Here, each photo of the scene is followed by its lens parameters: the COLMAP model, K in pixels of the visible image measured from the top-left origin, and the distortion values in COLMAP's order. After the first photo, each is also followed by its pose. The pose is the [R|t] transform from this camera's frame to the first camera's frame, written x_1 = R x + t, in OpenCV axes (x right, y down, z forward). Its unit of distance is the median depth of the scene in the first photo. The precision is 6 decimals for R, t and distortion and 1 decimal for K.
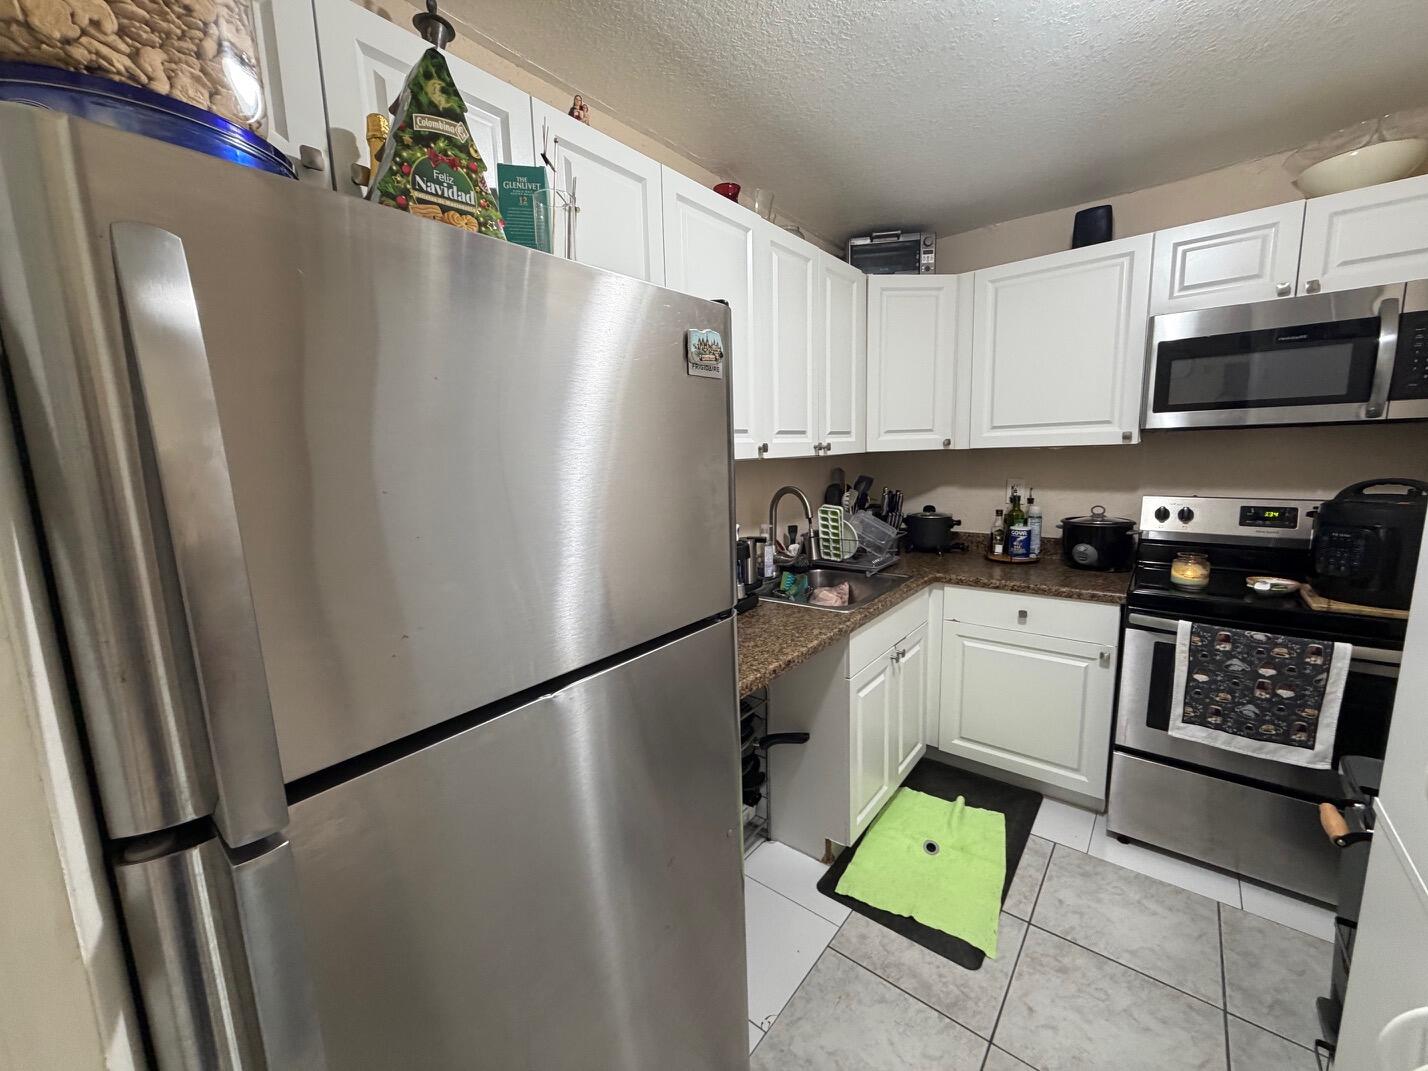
lens RADIAL K [[568.9, 0, 710.6], [0, 568.9, 535.5], [0, 0, 1]] dist [-0.000470, -0.000531]
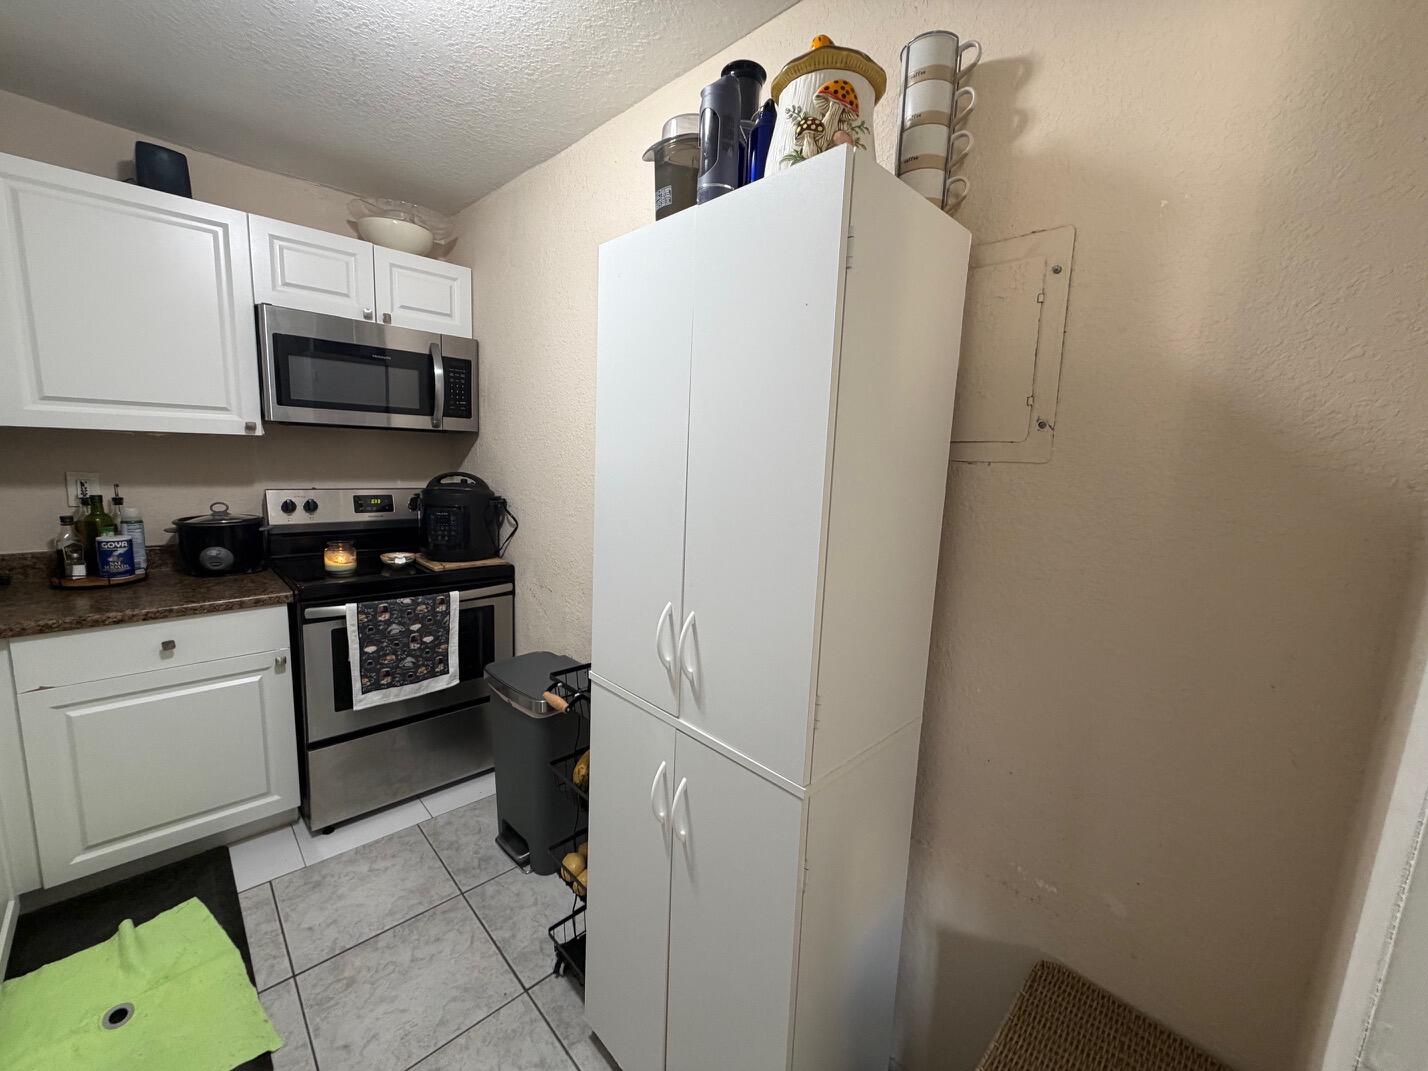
lens RADIAL K [[568.9, 0, 709.7], [0, 568.9, 536.3], [0, 0, 1]] dist [-0.000470, -0.000531]
pose [[0.107047, -0.116166, 0.987444, -0.139884], [0.096962, 0.989637, 0.105912, -0.023464], [-0.989515, 0.084407, 0.117201, 0.168859]]
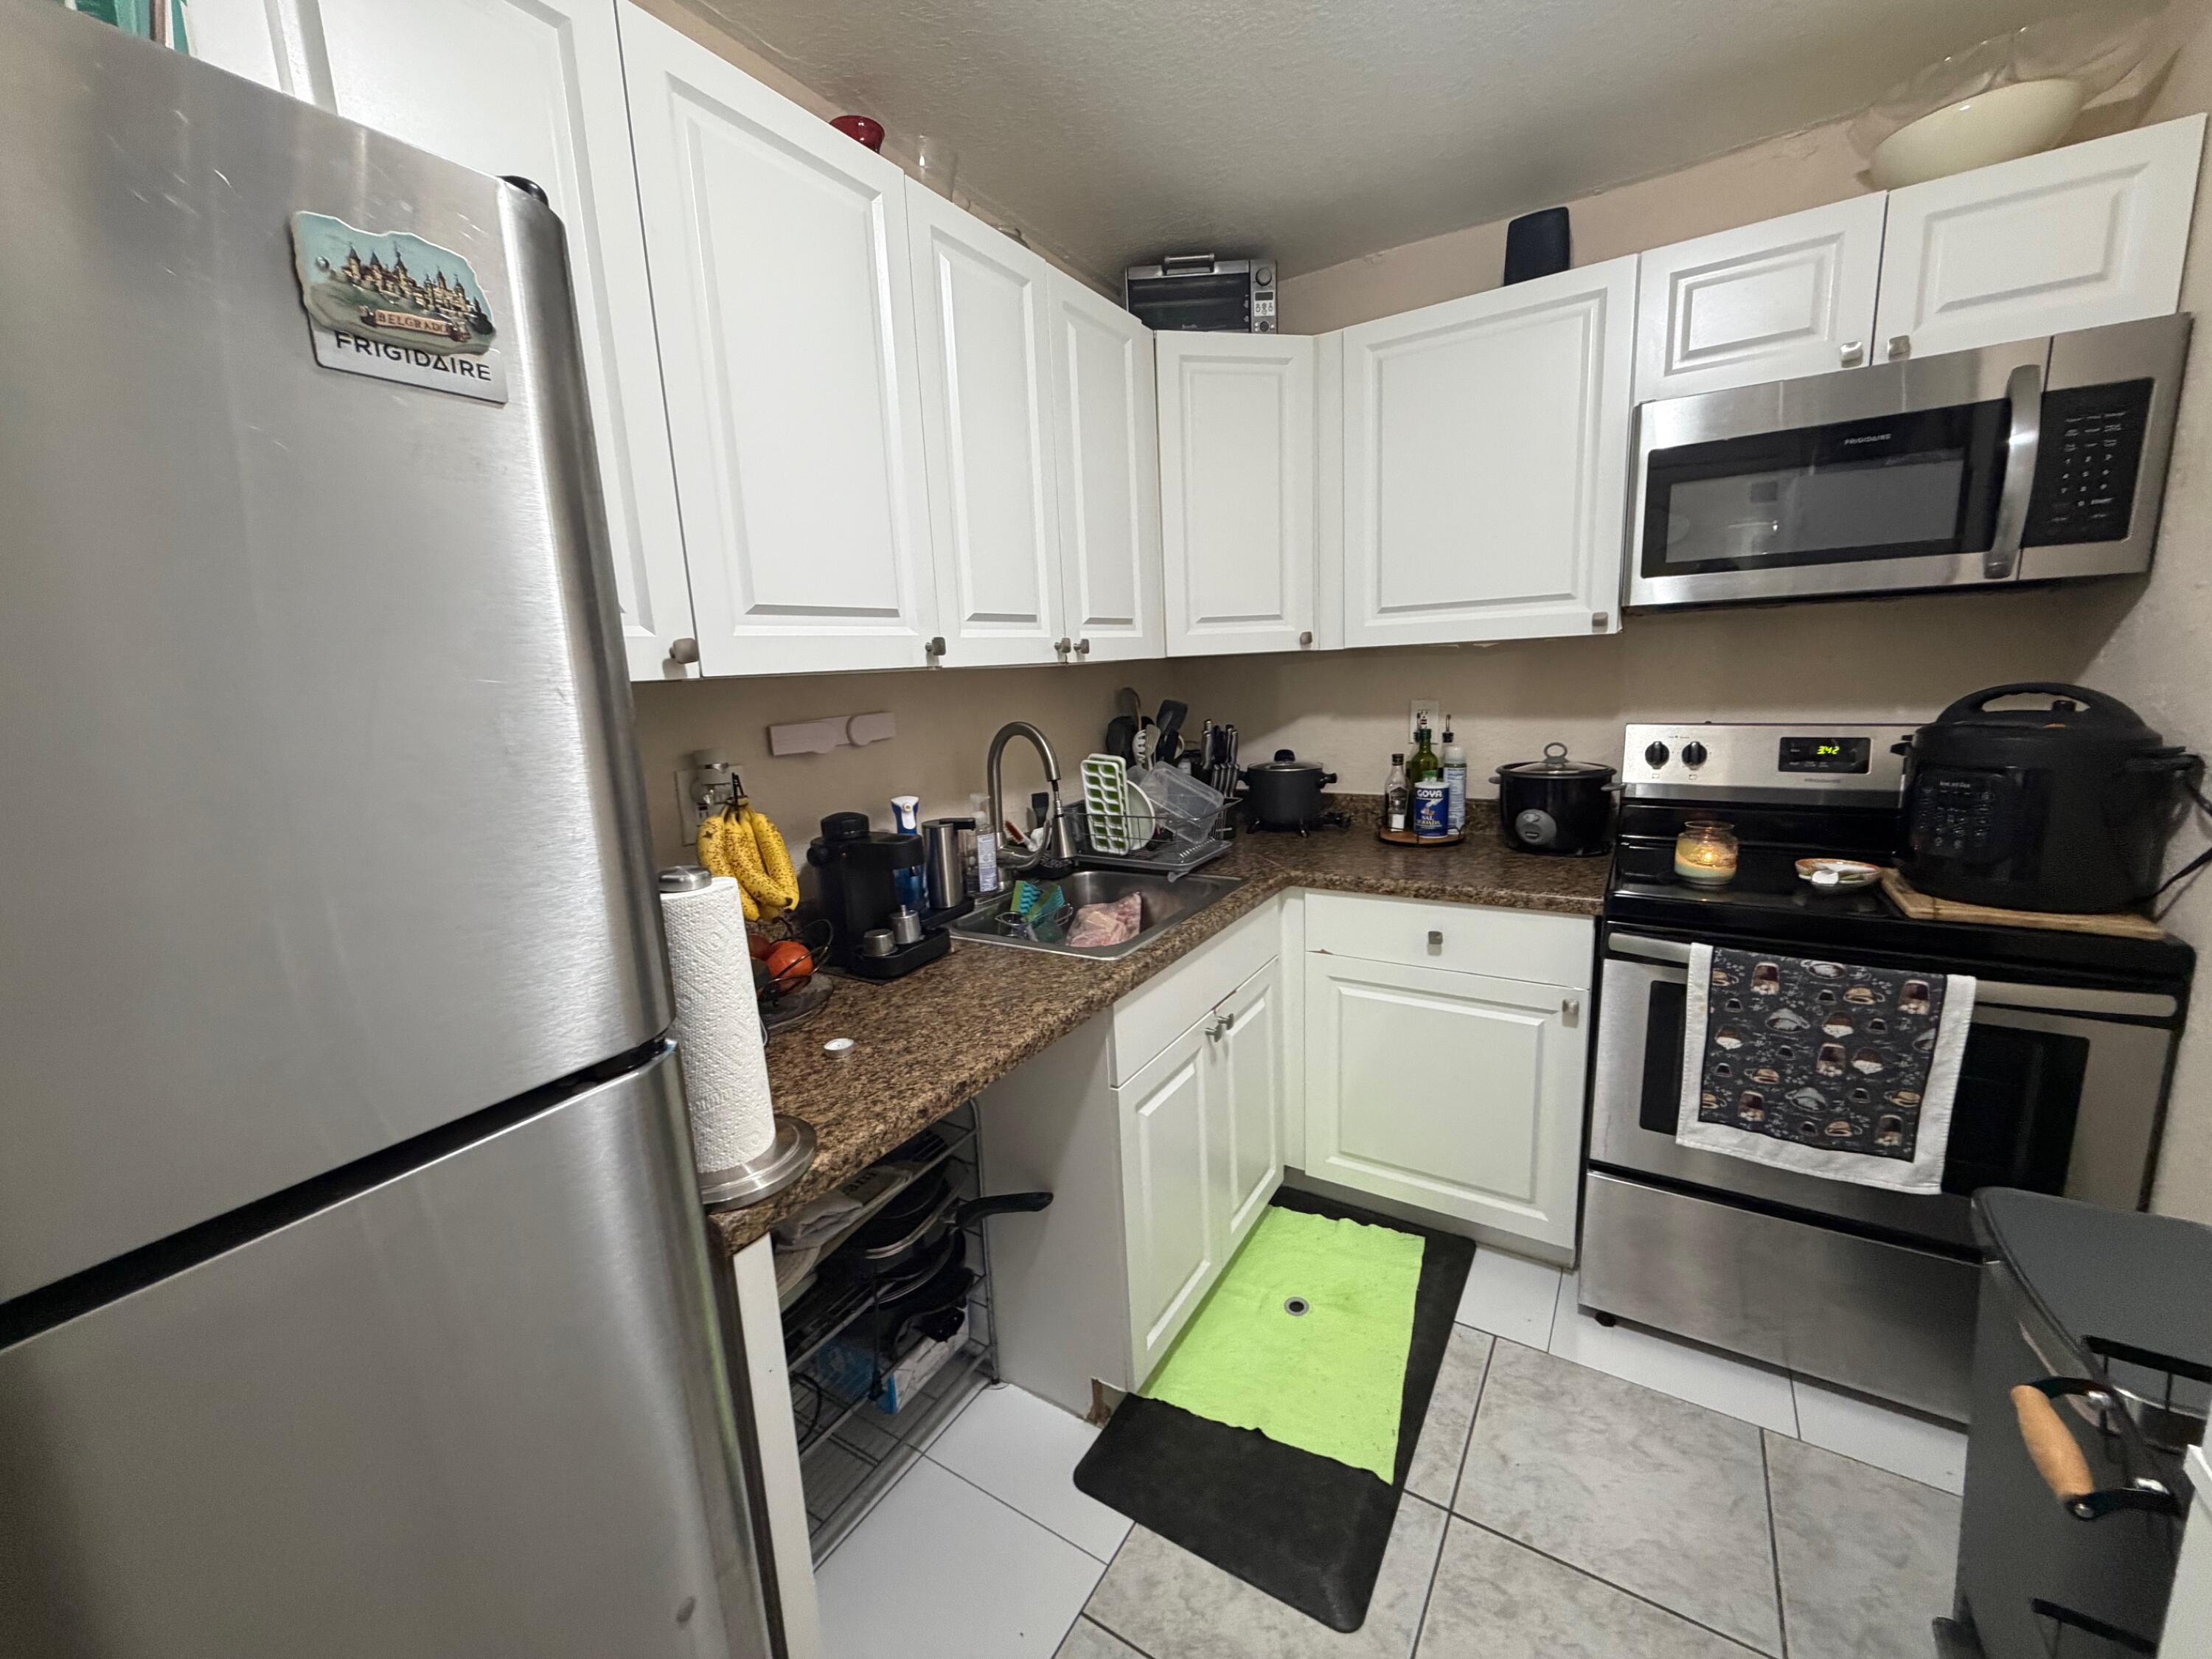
lens RADIAL K [[881.2, 0, 1103.3], [0, 881.2, 827.8], [0, 0, 1]] dist [-0.000470, -0.000531]
pose [[0.992107, -0.037563, 0.119635, 0.130050], [0.034010, 0.998922, 0.031603, -0.011609], [-0.120693, -0.027285, 0.992315, 0.185416]]
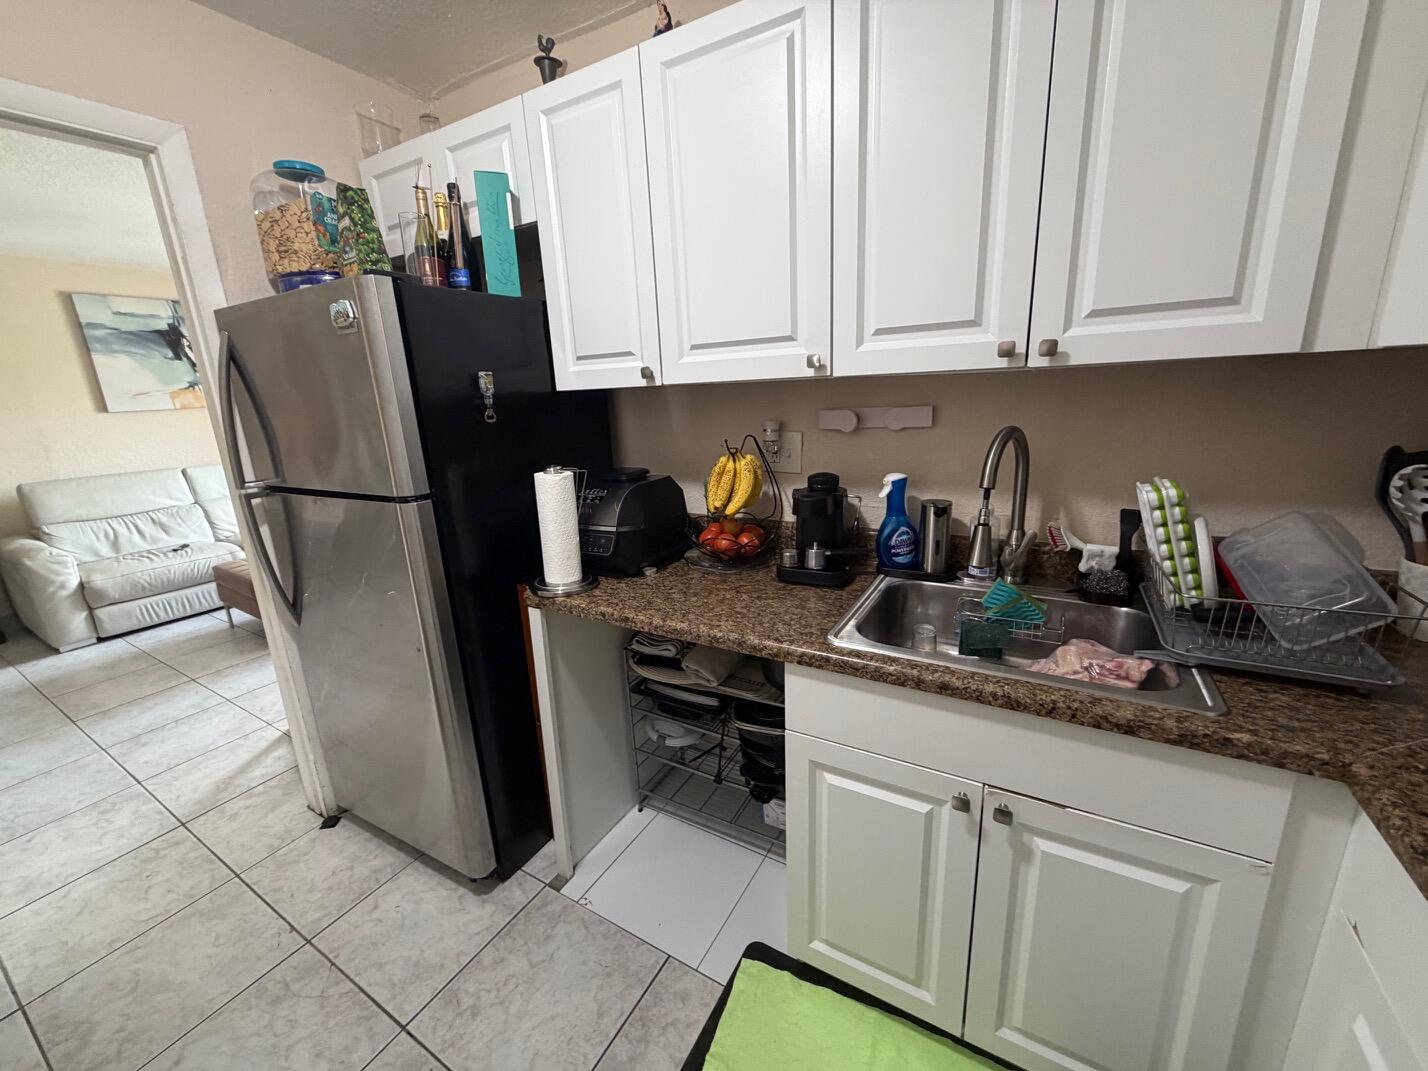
lens RADIAL K [[568.9, 0, 712.1], [0, 568.9, 532.8], [0, 0, 1]] dist [-0.000470, -0.000531]
pose [[0.157570, 0.272498, -0.949166, 0.715035], [-0.106182, 0.960276, 0.258060, -0.110880], [0.981783, 0.060122, 0.180245, 0.714523]]
